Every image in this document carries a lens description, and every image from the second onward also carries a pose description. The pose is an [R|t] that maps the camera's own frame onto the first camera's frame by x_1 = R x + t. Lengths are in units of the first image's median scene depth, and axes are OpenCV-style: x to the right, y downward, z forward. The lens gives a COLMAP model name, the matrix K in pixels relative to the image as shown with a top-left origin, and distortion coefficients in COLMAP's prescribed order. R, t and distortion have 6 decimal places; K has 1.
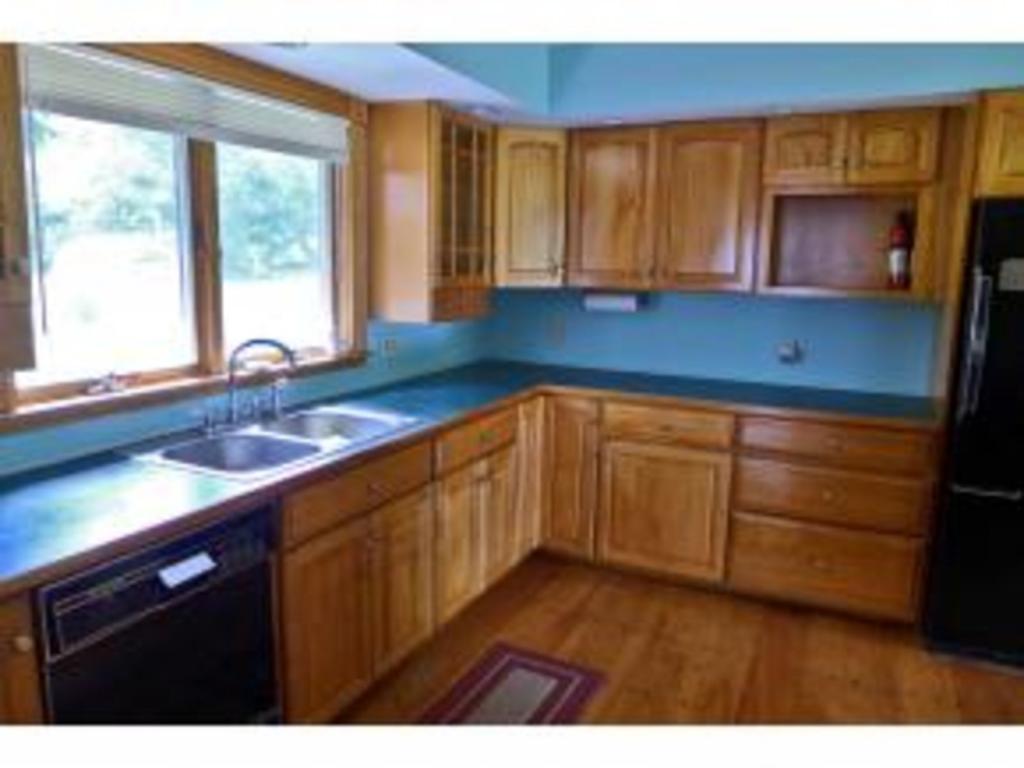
lens RADIAL K [[728.5, 0, 515.5], [0, 728.5, 377.3], [0, 0, 1]] dist [-0.026218, 0.004848]
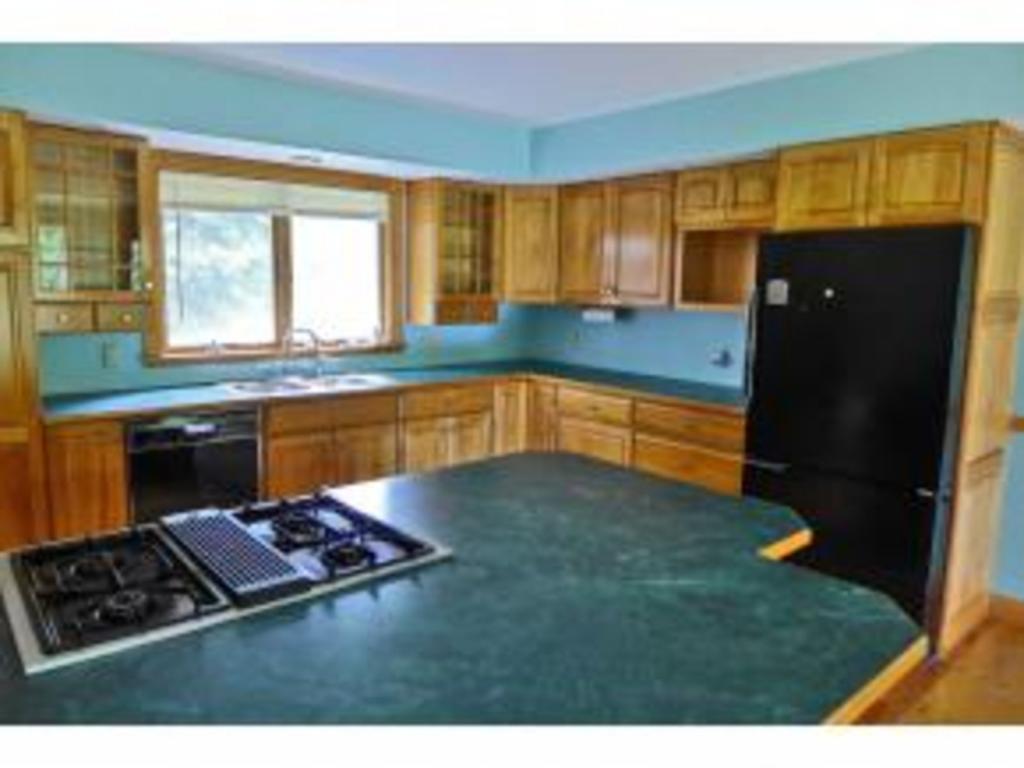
lens RADIAL K [[728.5, 0, 507.6], [0, 728.5, 385.2], [0, 0, 1]] dist [-0.026218, 0.004848]
pose [[0.907284, 0.055449, -0.416846, 0.648059], [-0.063723, 0.997950, -0.005947, 0.047913], [0.415662, 0.031958, 0.908958, -0.291606]]
